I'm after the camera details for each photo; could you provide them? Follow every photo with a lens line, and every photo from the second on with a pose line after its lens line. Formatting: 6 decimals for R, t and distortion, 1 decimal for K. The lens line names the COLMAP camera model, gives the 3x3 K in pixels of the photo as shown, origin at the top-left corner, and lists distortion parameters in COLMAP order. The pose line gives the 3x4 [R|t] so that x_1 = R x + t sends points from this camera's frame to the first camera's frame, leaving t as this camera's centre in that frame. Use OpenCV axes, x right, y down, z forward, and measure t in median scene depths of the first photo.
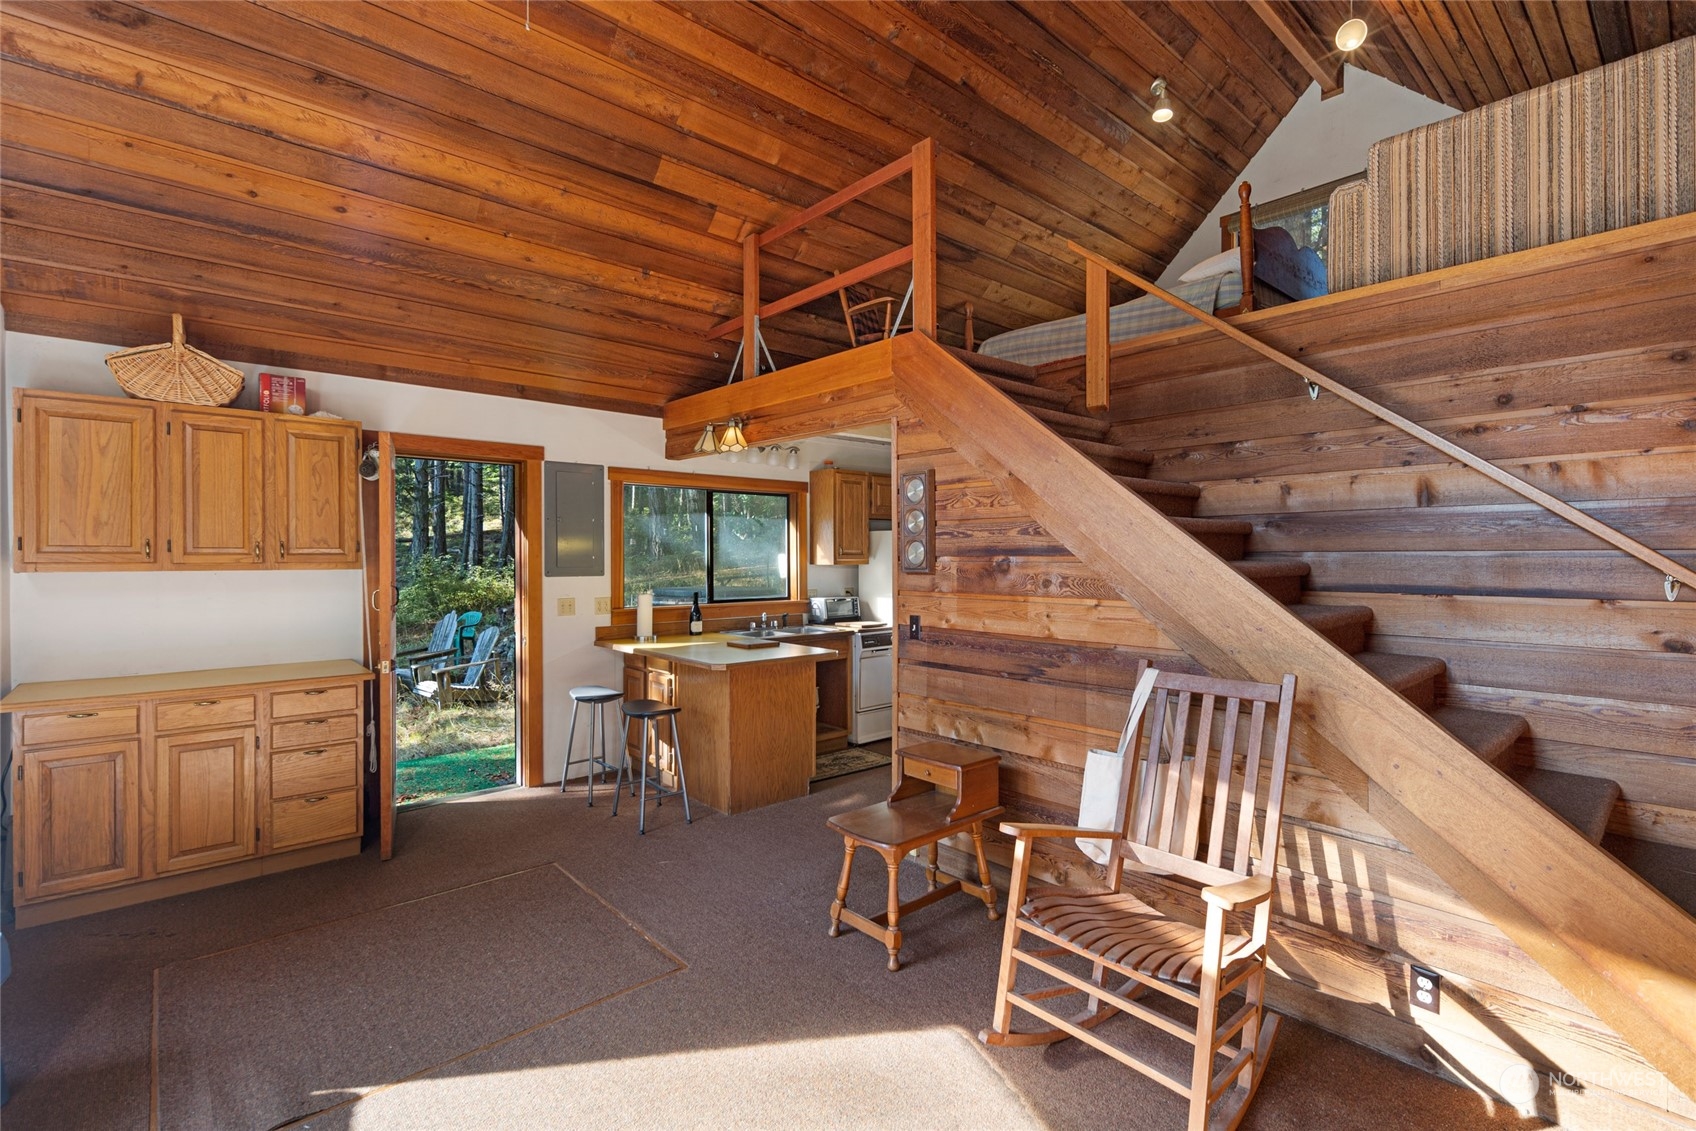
lens RADIAL K [[763.6, 0, 853.6], [0, 763.6, 558.1], [0, 0, 1]] dist [-0.001699, -0.001462]
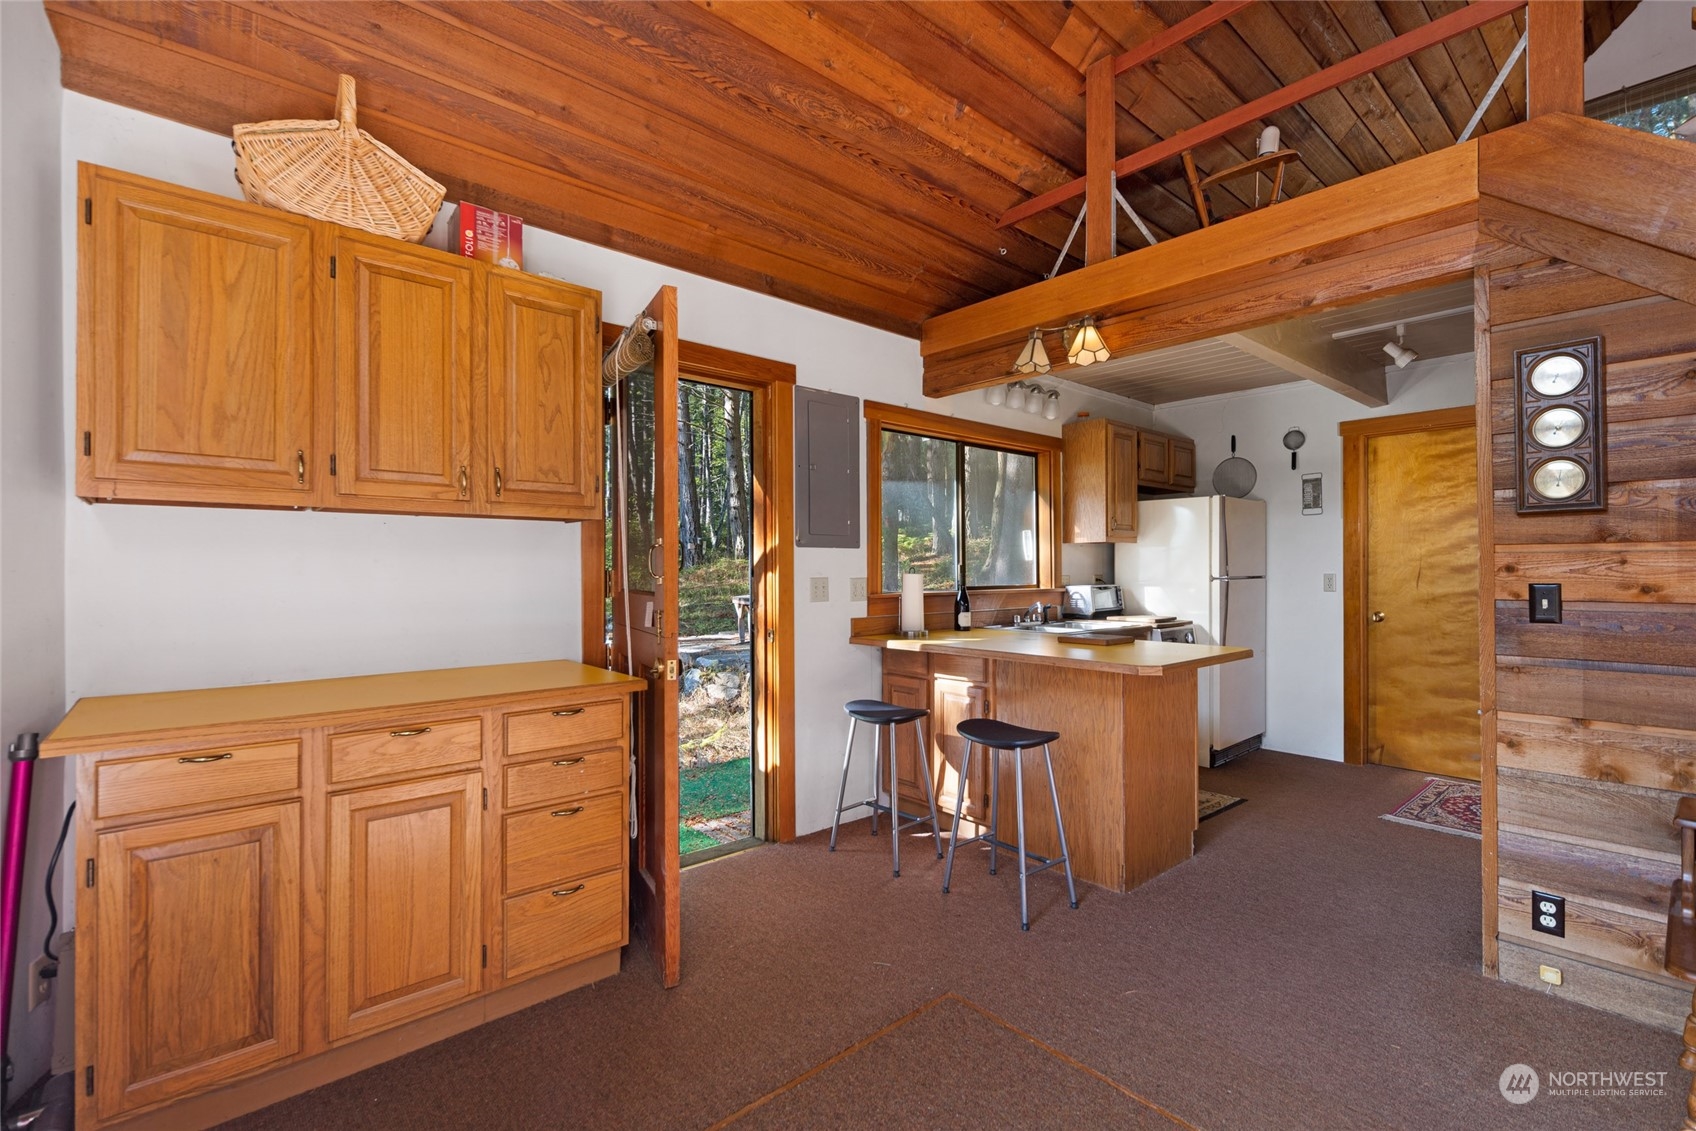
lens RADIAL K [[744.4, 0, 848.0], [0, 744.4, 565.5], [0, 0, 1]] dist [-0.001629, -0.000615]
pose [[0.999953, -0.003409, -0.009049, -0.483914], [0.003314, 0.999940, -0.010485, 0.068454], [0.009084, 0.010455, 0.999904, 0.418718]]
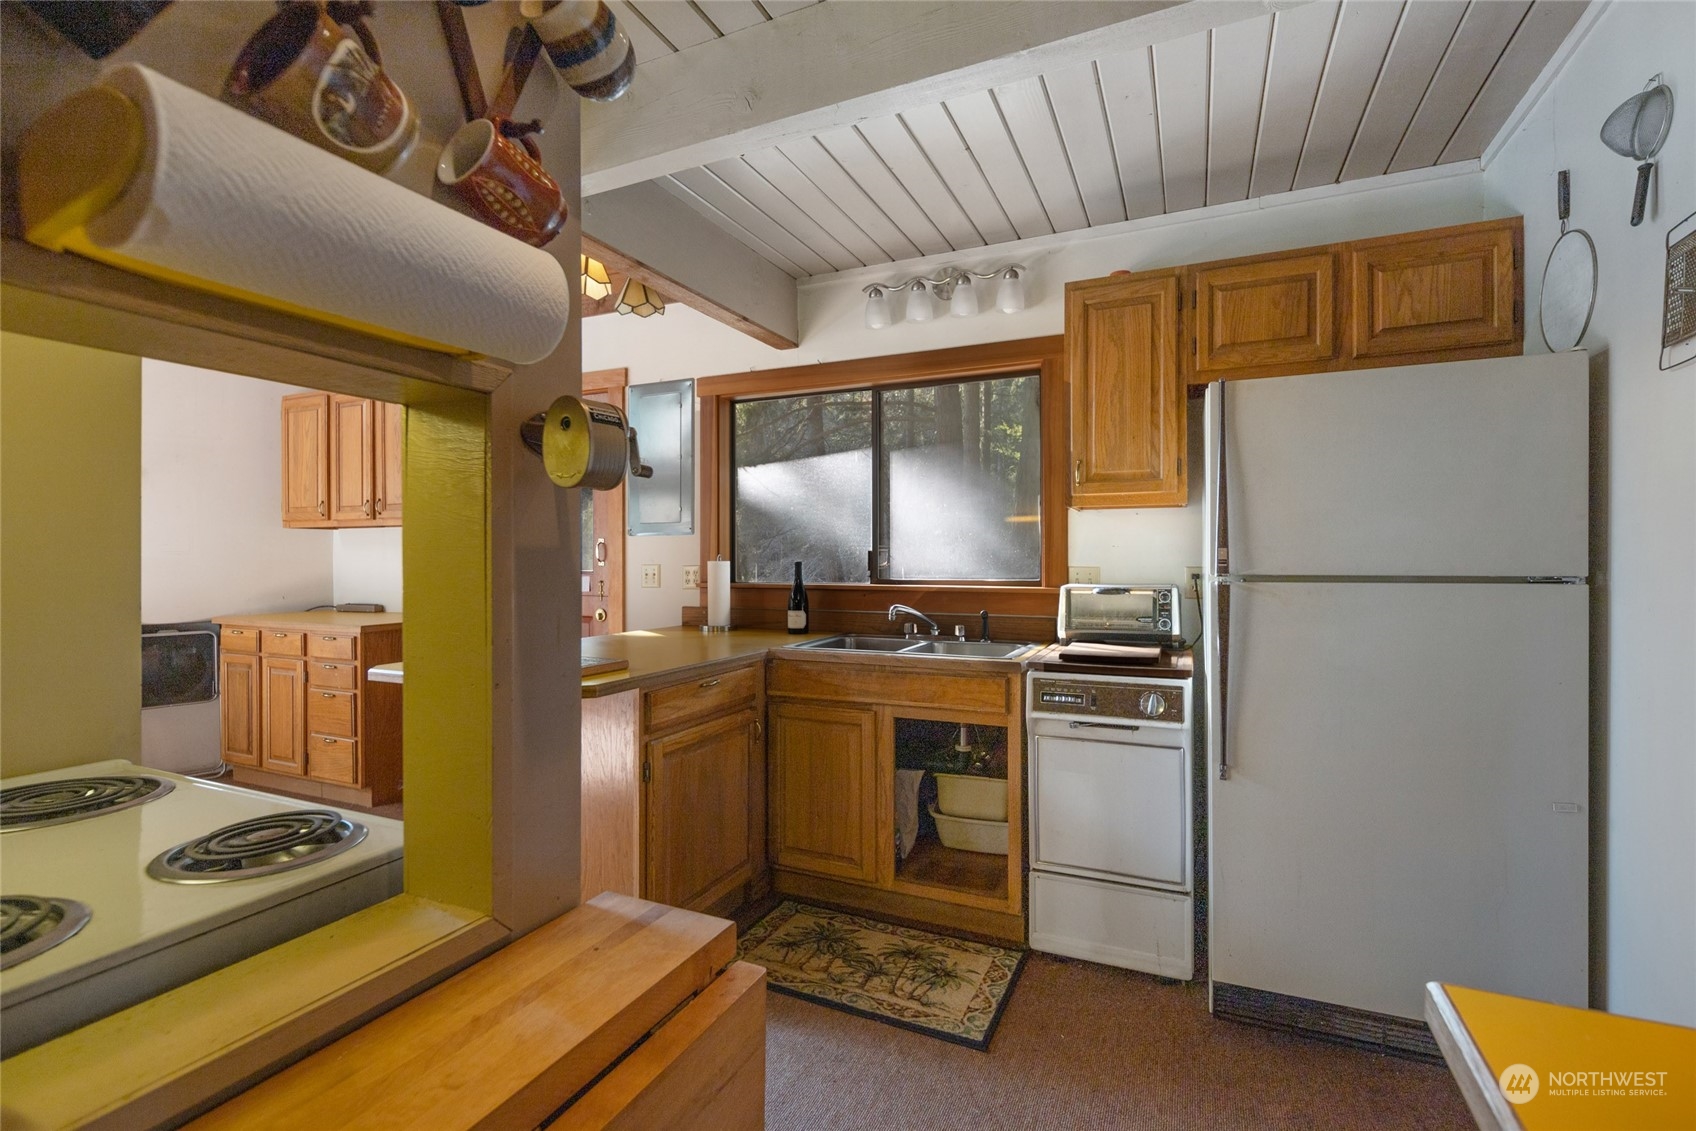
lens RADIAL K [[763.6, 0, 853.6], [0, 763.6, 558.1], [0, 0, 1]] dist [-0.001699, -0.001462]
pose [[0.408449, -0.002044, -0.912779, 0.547317], [-0.000642, 0.999997, -0.002526, 0.067463], [0.912781, 0.001618, 0.408446, 1.234477]]
